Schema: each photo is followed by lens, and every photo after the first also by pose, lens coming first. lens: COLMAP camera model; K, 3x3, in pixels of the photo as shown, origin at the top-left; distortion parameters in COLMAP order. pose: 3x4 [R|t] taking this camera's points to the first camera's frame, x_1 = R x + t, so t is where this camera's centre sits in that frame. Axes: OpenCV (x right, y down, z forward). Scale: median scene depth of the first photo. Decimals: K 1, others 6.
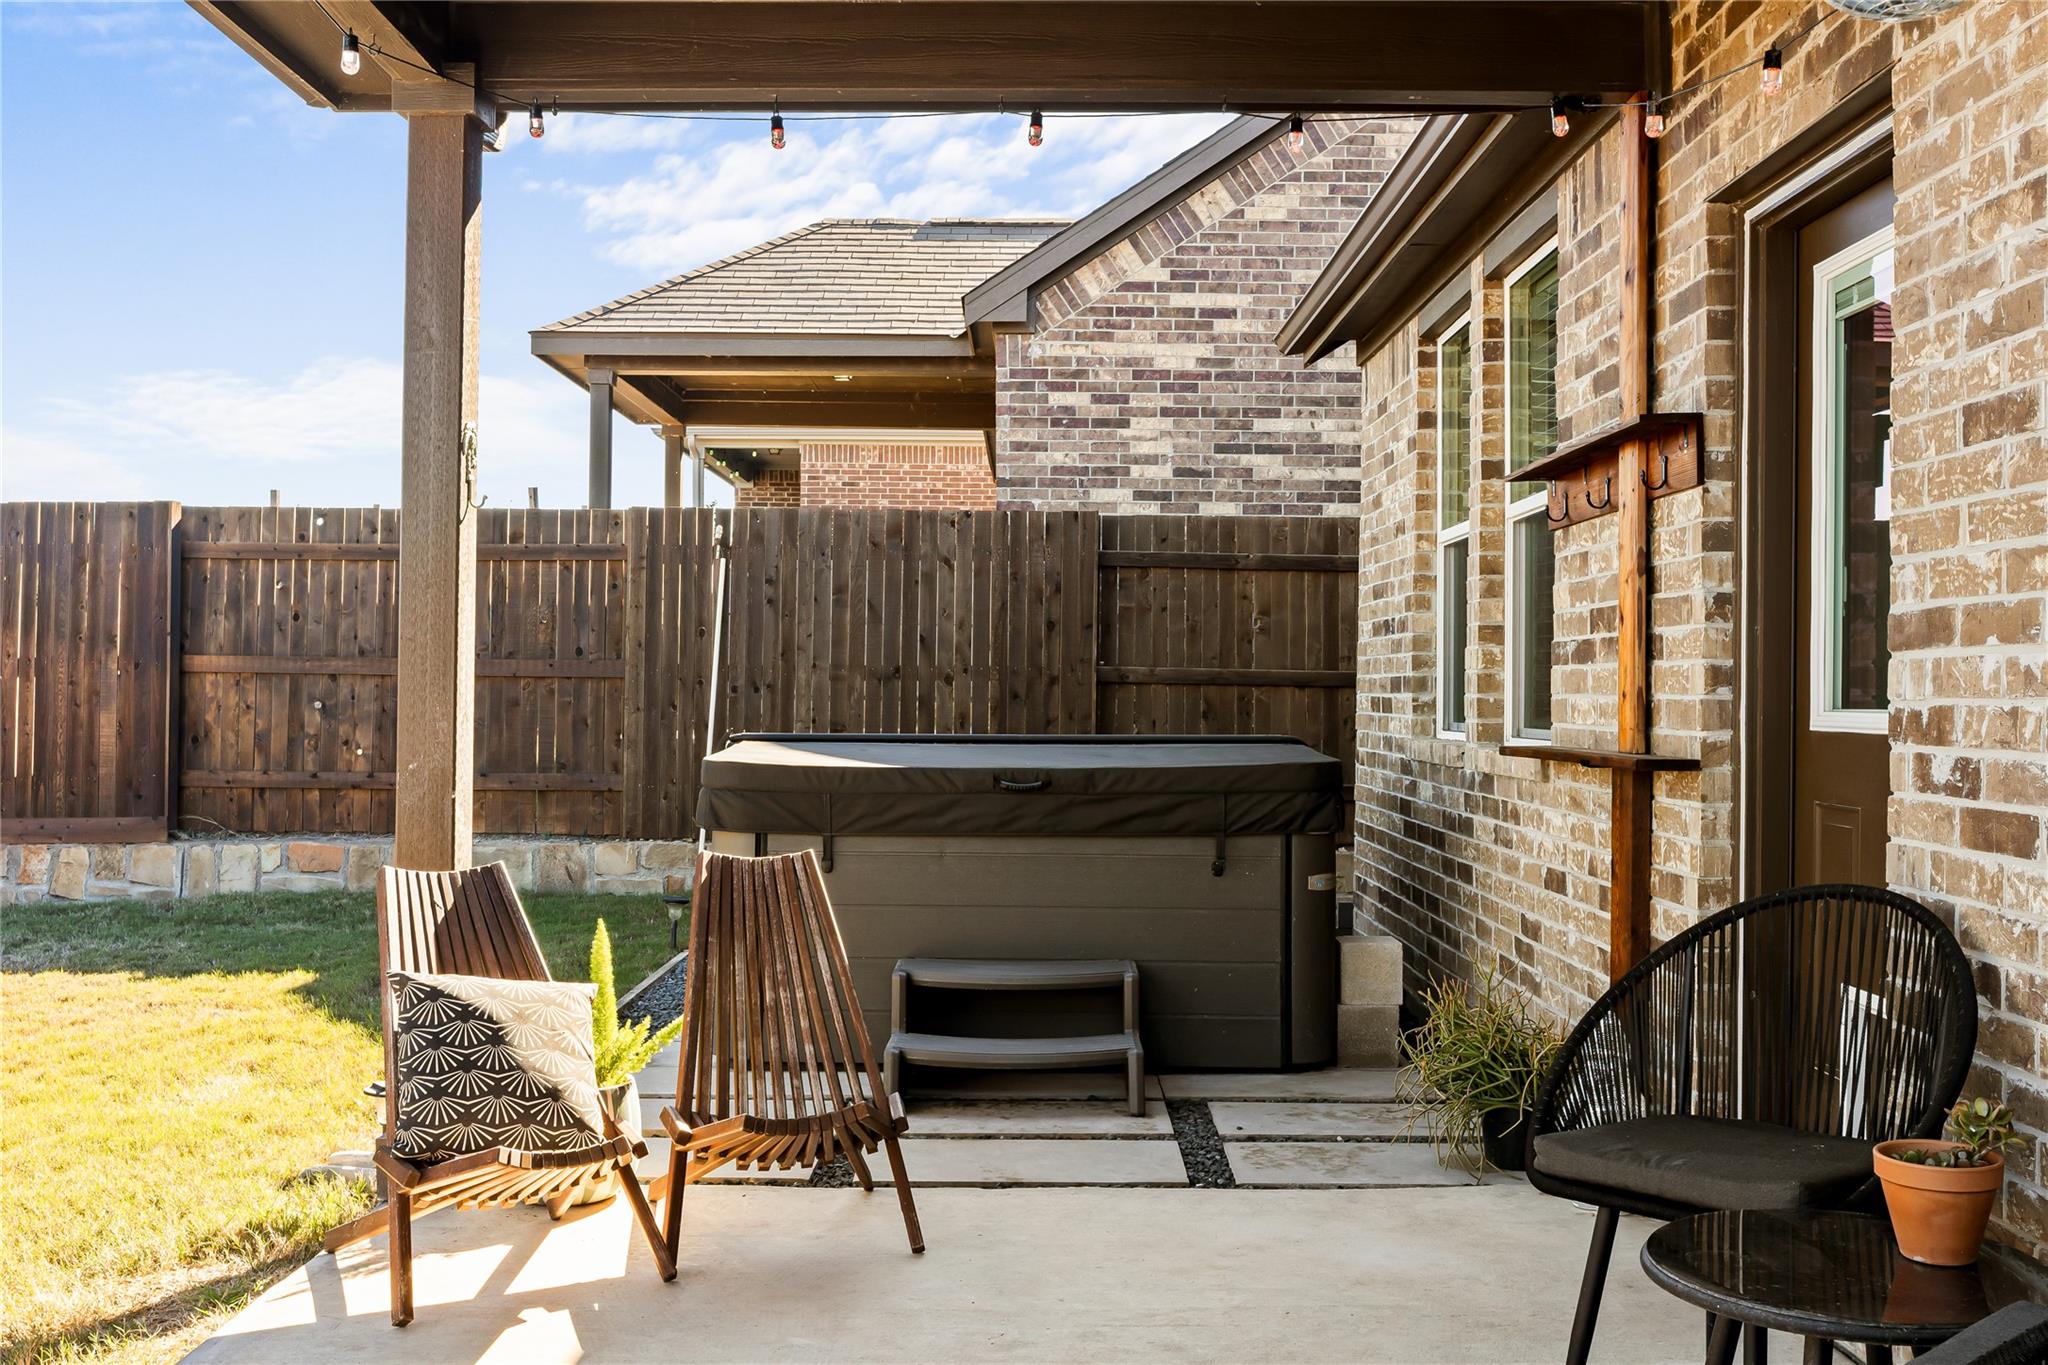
lens RADIAL K [[1949.7, 0, 957.2], [0, 1949.7, 681.8], [0, 0, 1]] dist [-0.016806, -0.002572]
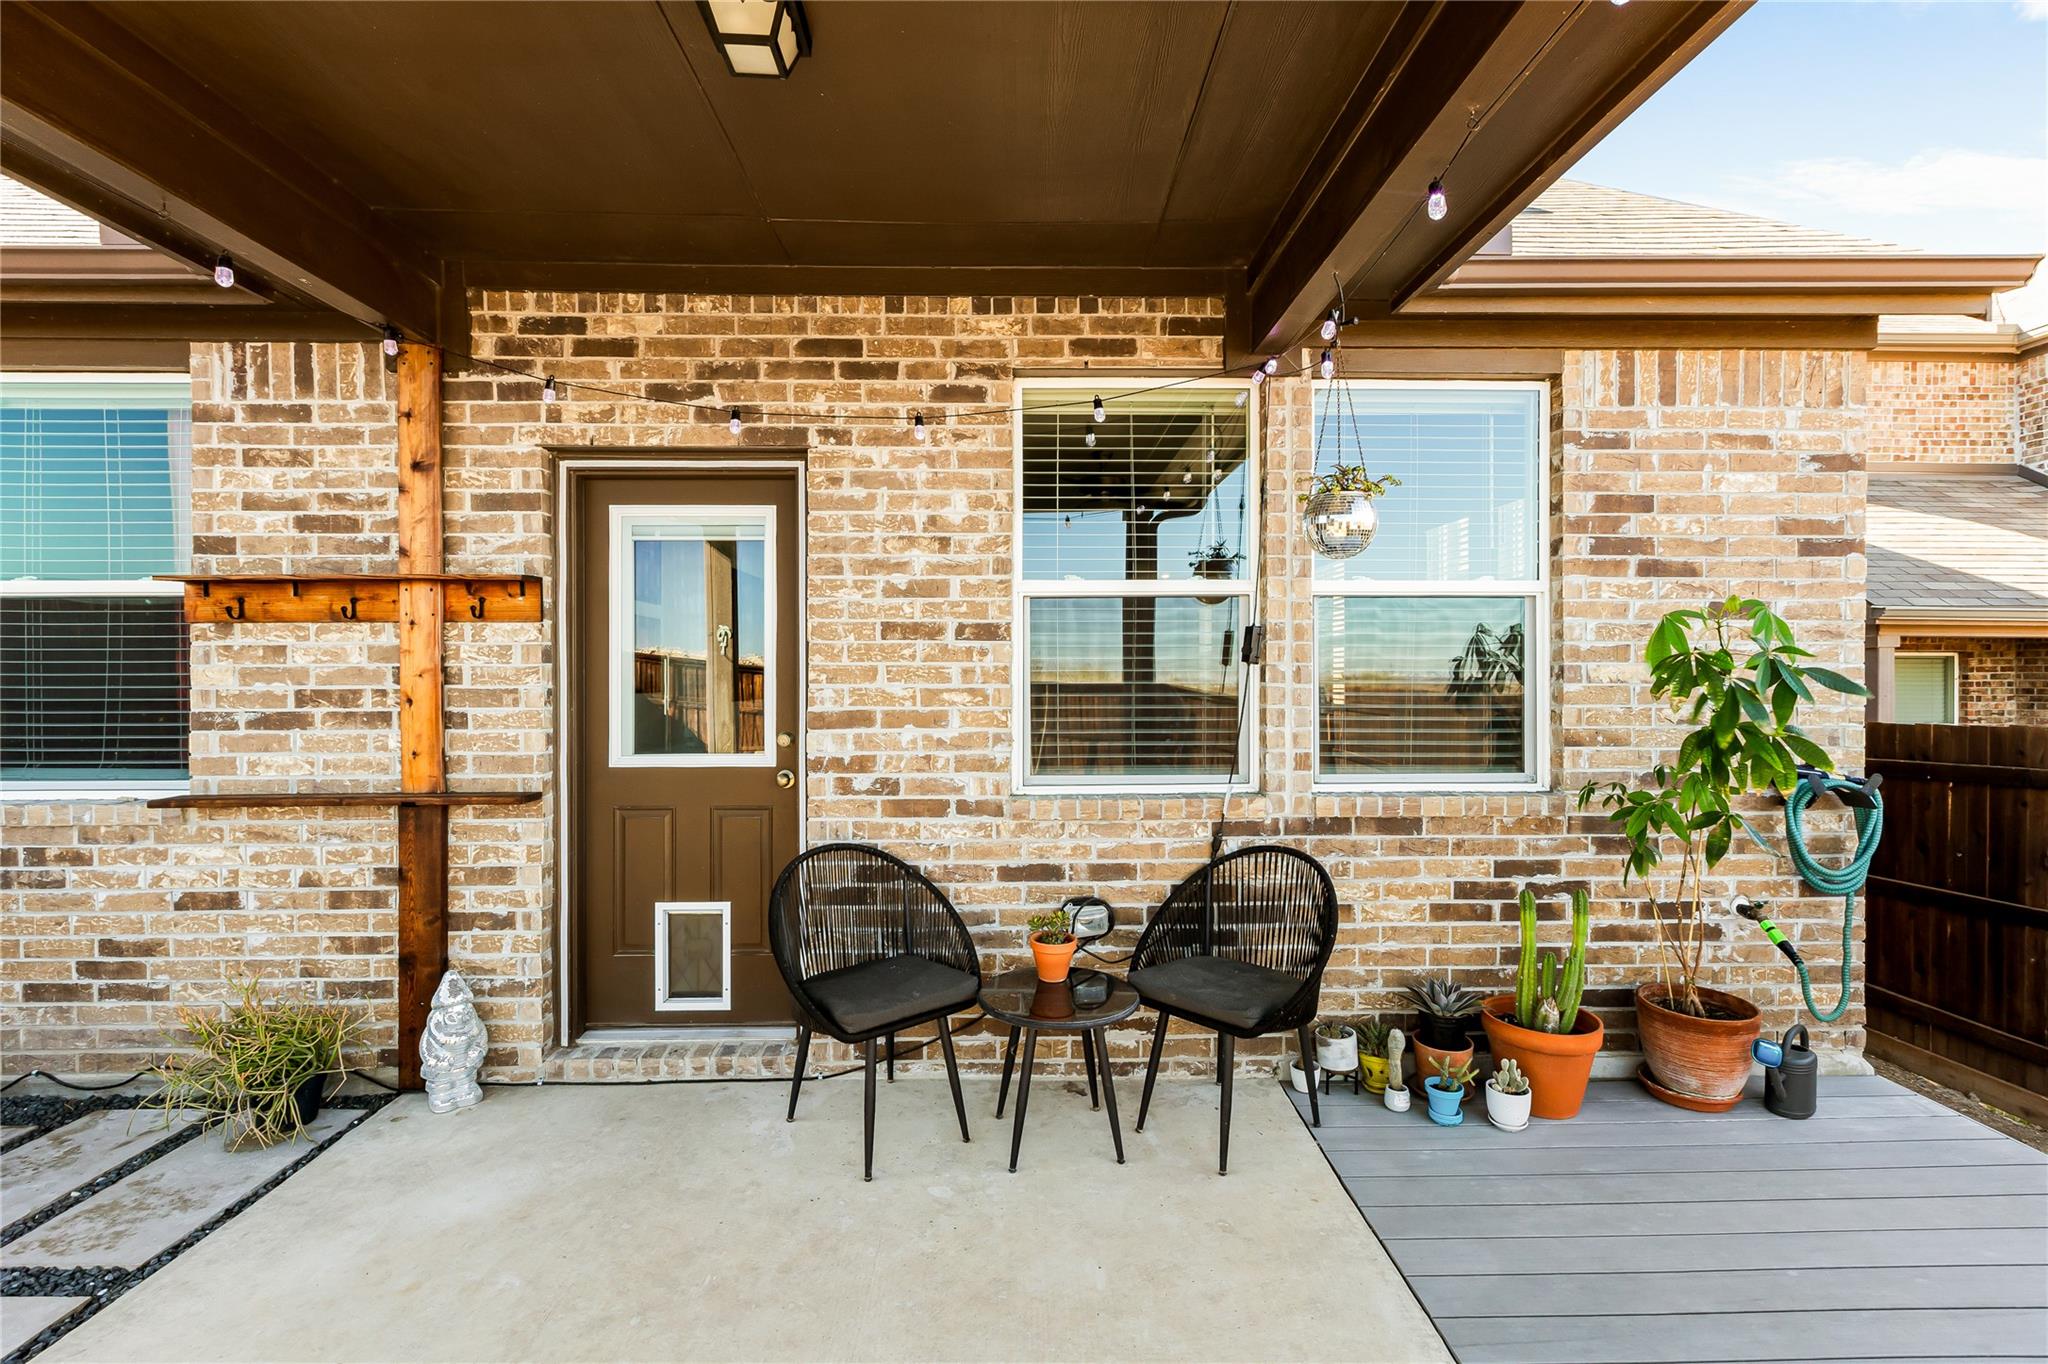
lens RADIAL K [[922.1, 0, 1024.0], [0, 922.1, 682.0], [0, 0, 1]] dist [0.001971, 0.000300]
pose [[-0.046918, -0.011299, 0.998835, -0.275745], [-0.001898, 0.999935, 0.011222, -0.041602], [-0.998897, -0.001370, -0.046936, 0.435558]]
